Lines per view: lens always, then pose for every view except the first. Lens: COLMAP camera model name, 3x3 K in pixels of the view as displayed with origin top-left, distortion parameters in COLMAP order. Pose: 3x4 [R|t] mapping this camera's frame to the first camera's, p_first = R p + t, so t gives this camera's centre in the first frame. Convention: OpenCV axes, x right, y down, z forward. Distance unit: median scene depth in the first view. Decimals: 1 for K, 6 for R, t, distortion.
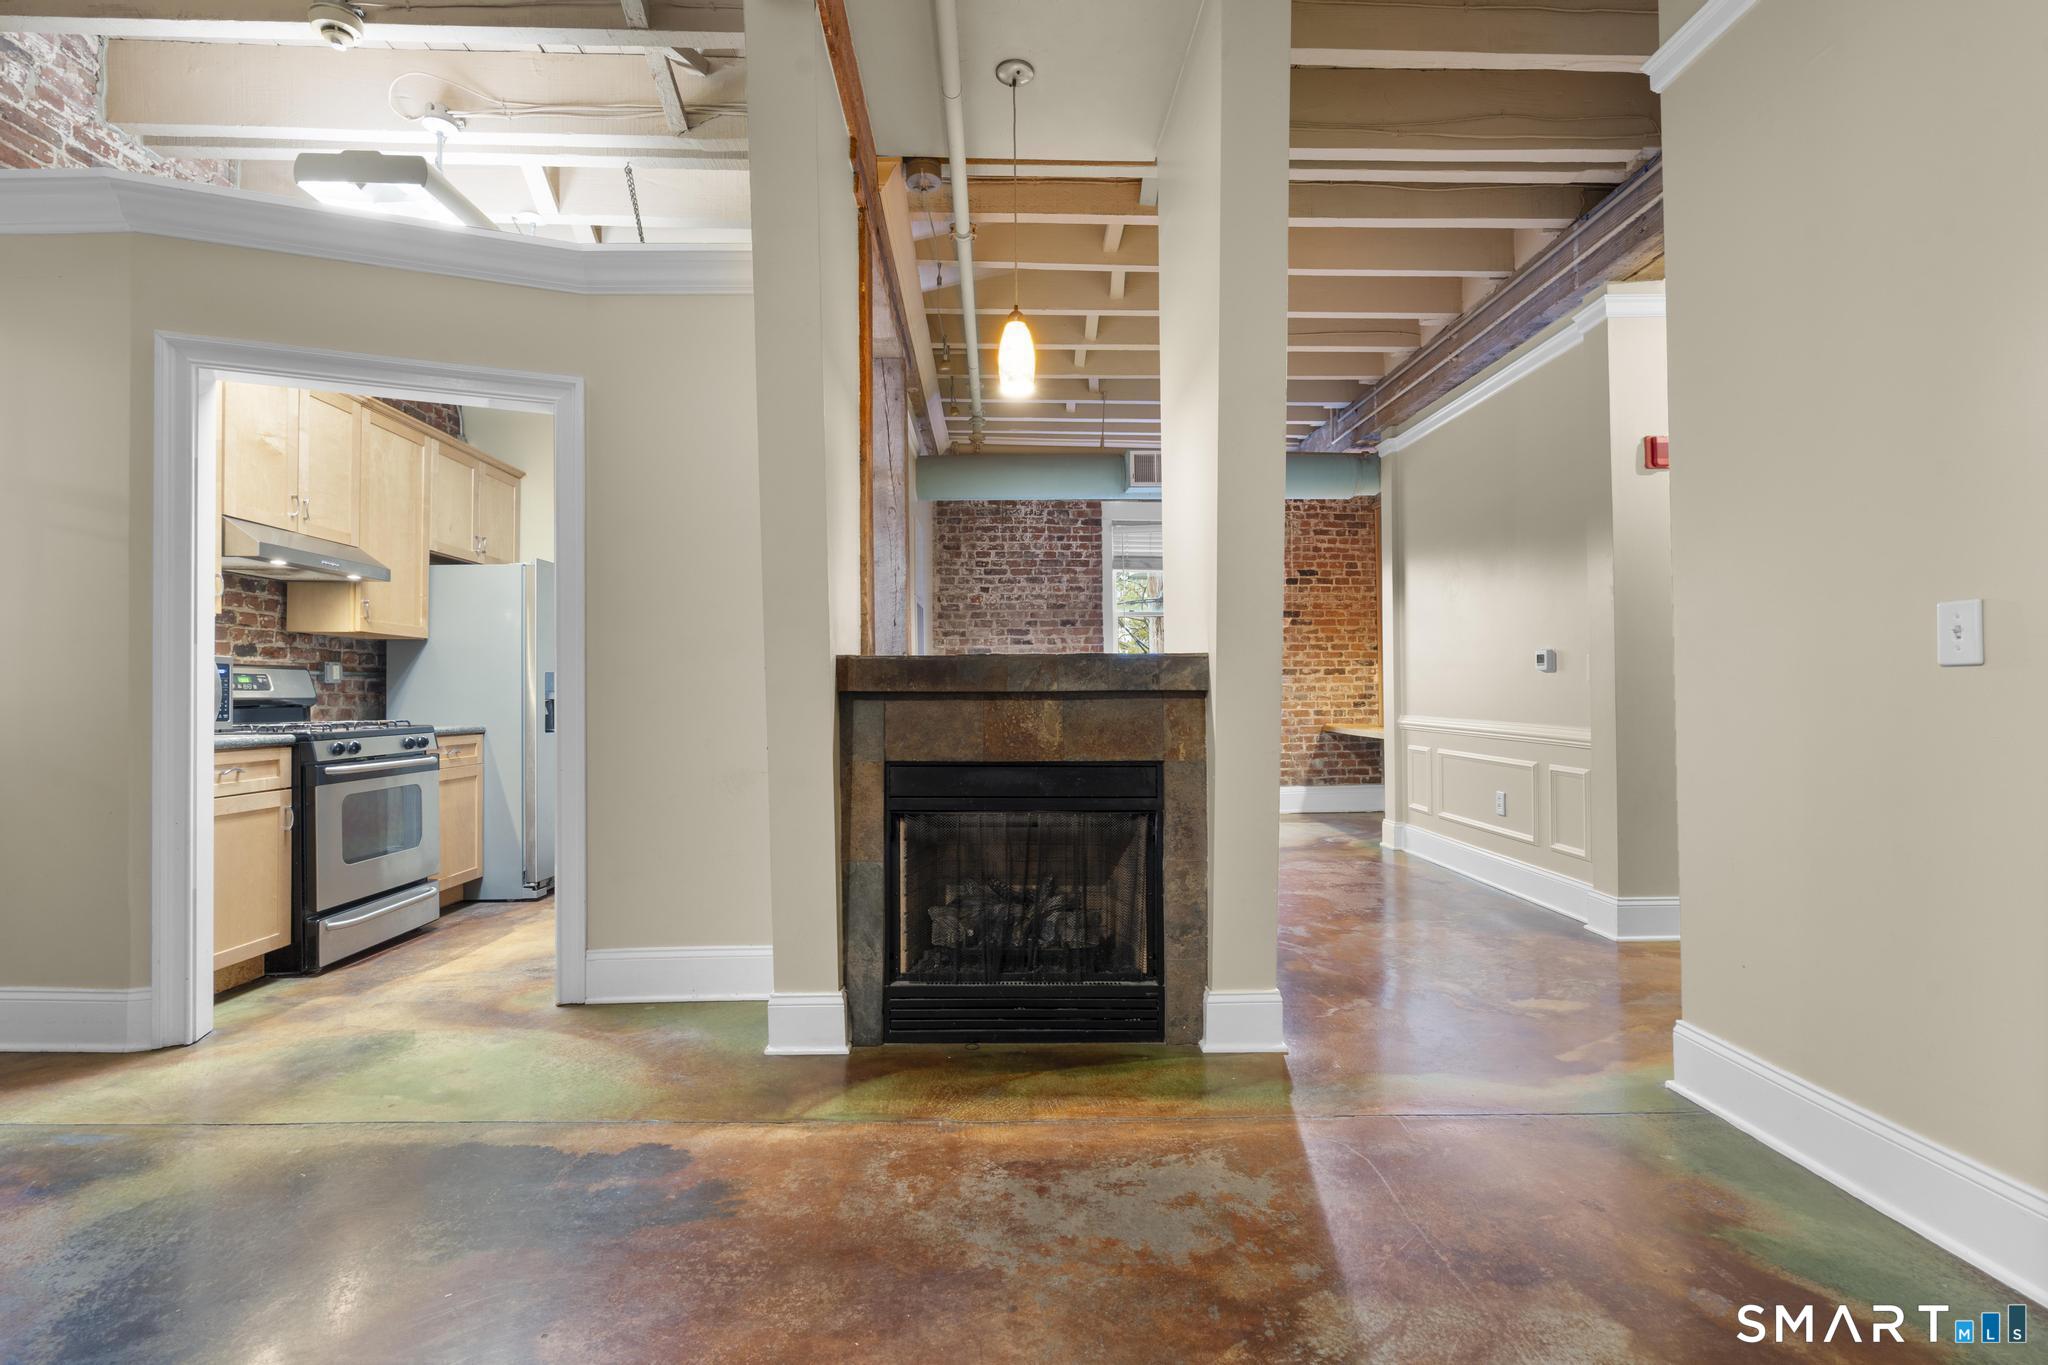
lens RADIAL K [[926.0, 0, 1012.3], [0, 926.0, 685.4], [0, 0, 1]] dist [-0.006720, 0.001735]
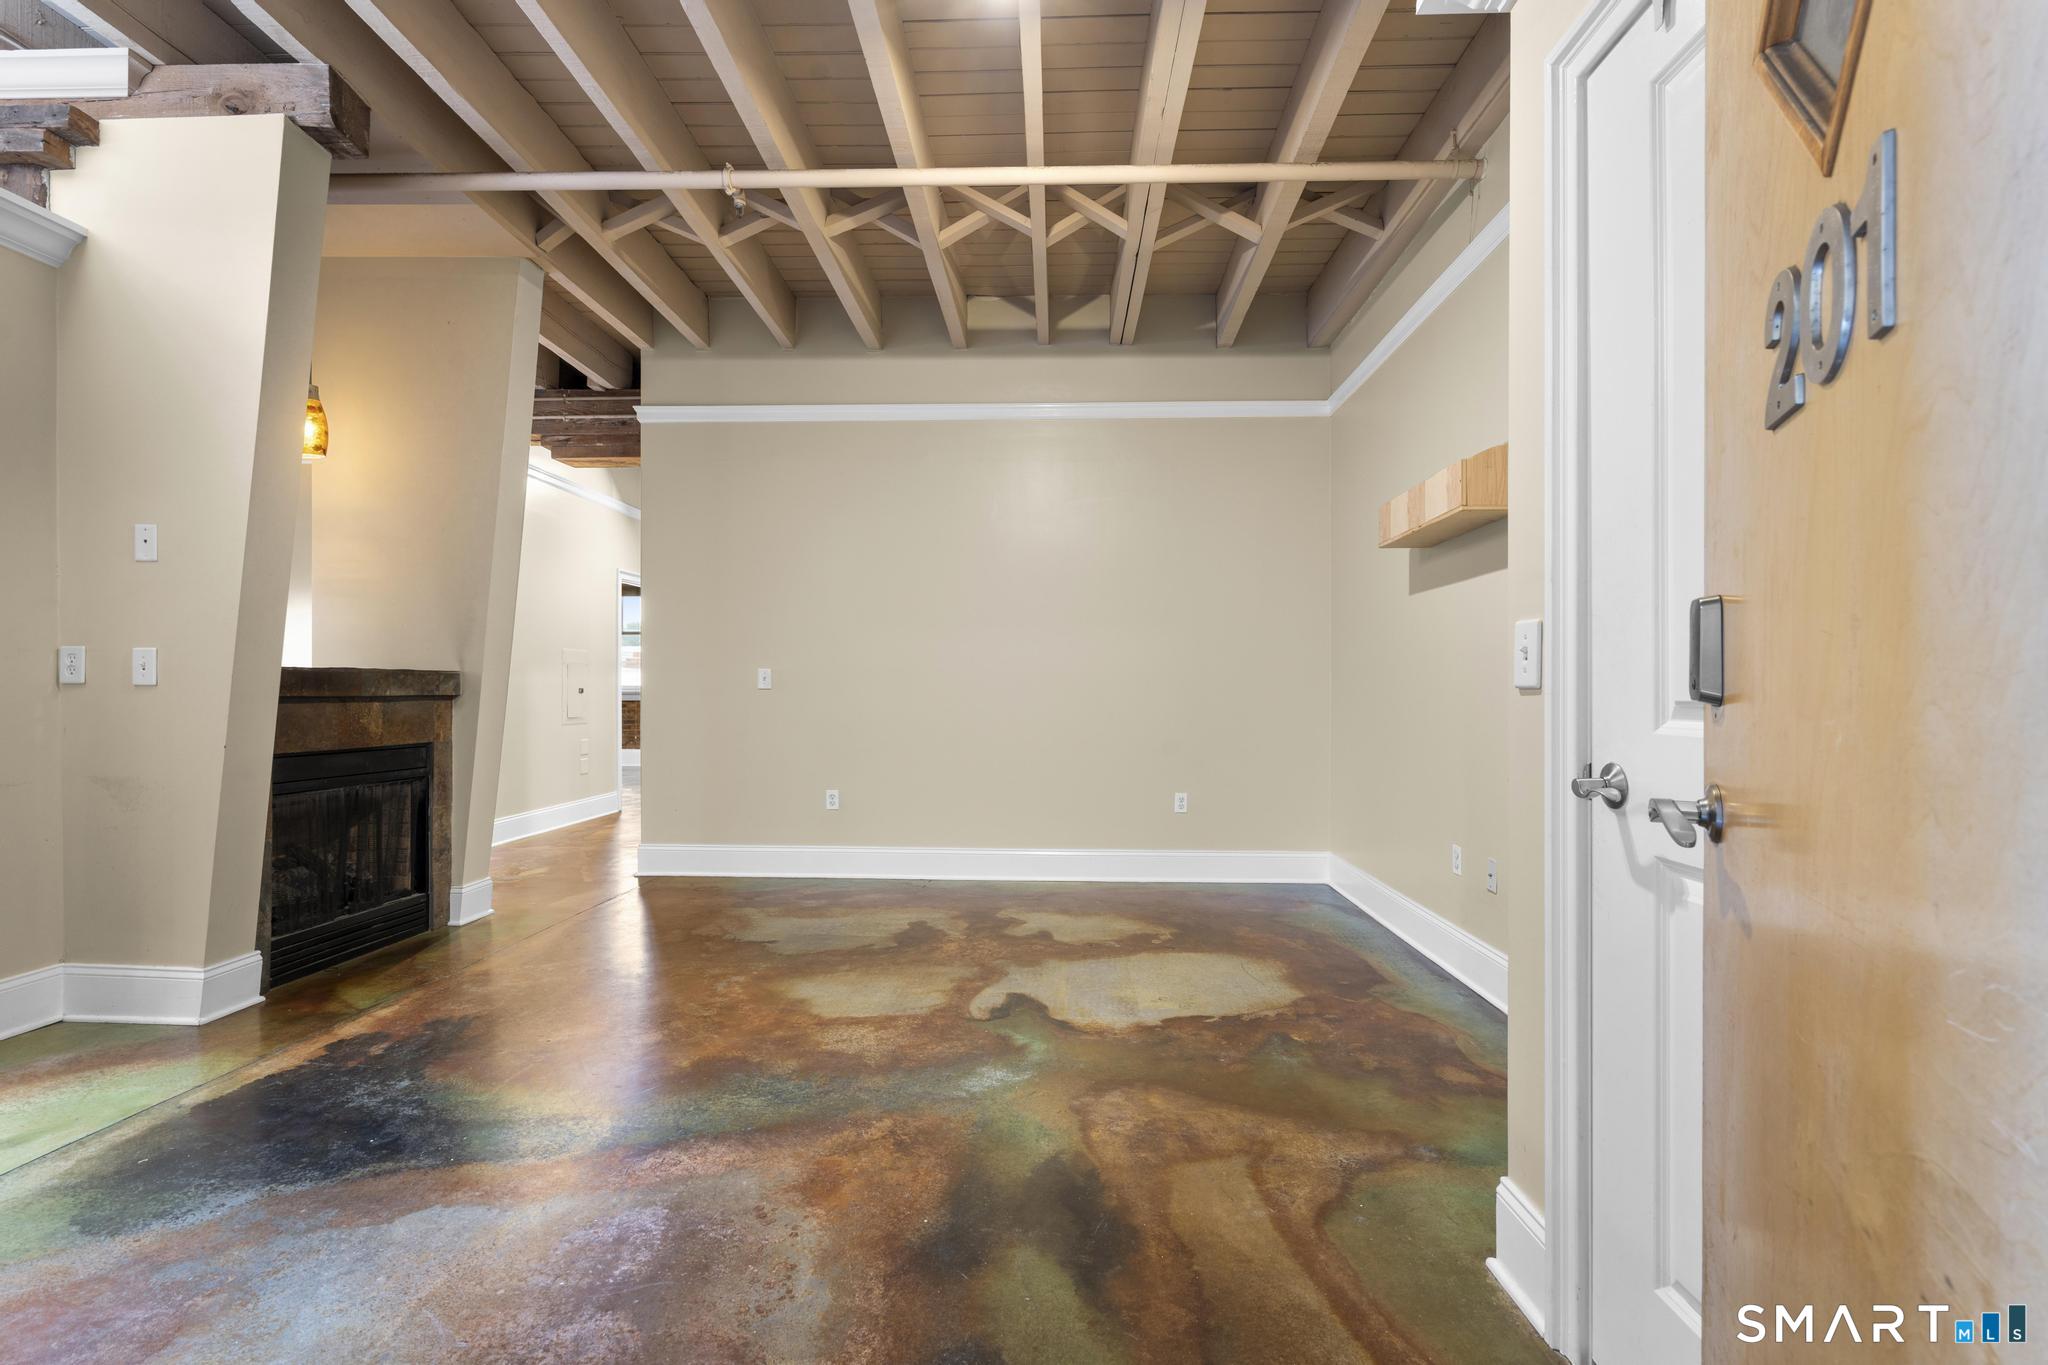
lens RADIAL K [[926.0, 0, 1022.8], [0, 926.0, 682.8], [0, 0, 1]] dist [-0.006720, 0.001735]
pose [[0.058228, 0.011392, 0.998238, -1.190122], [-0.015188, 0.999829, -0.010524, -0.012390], [-0.998188, -0.014548, 0.058391, -0.036438]]
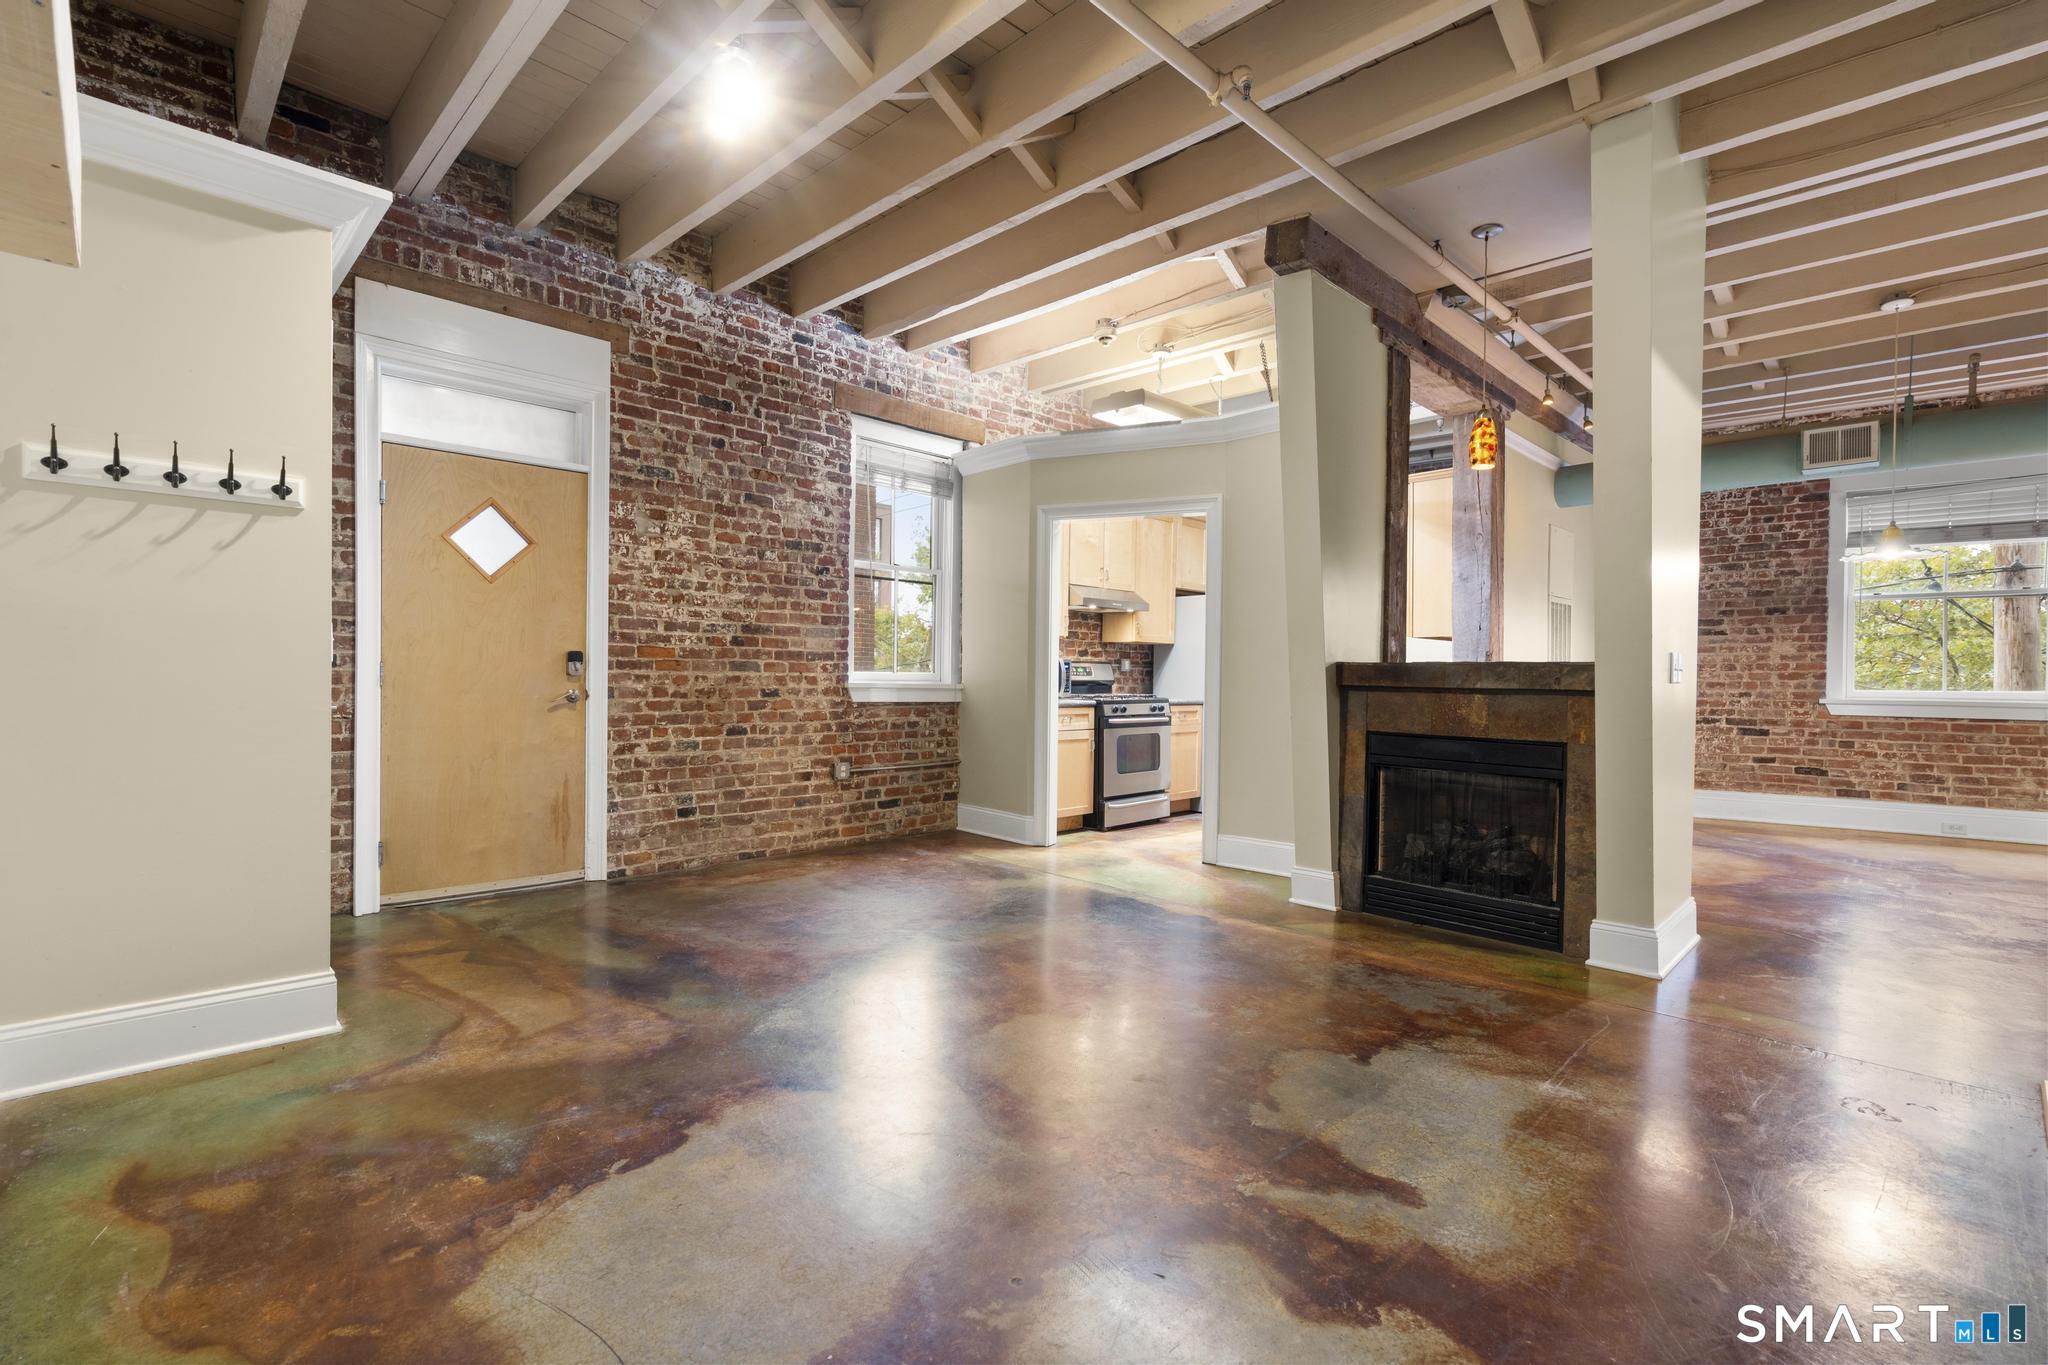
lens RADIAL K [[926.0, 0, 1029.8], [0, 926.0, 676.3], [0, 0, 1]] dist [-0.006720, 0.001735]
pose [[0.690599, 0.016592, -0.723048, 0.548983], [-0.008824, 0.999856, 0.014516, -0.024638], [0.723184, -0.003645, 0.690646, -0.440514]]
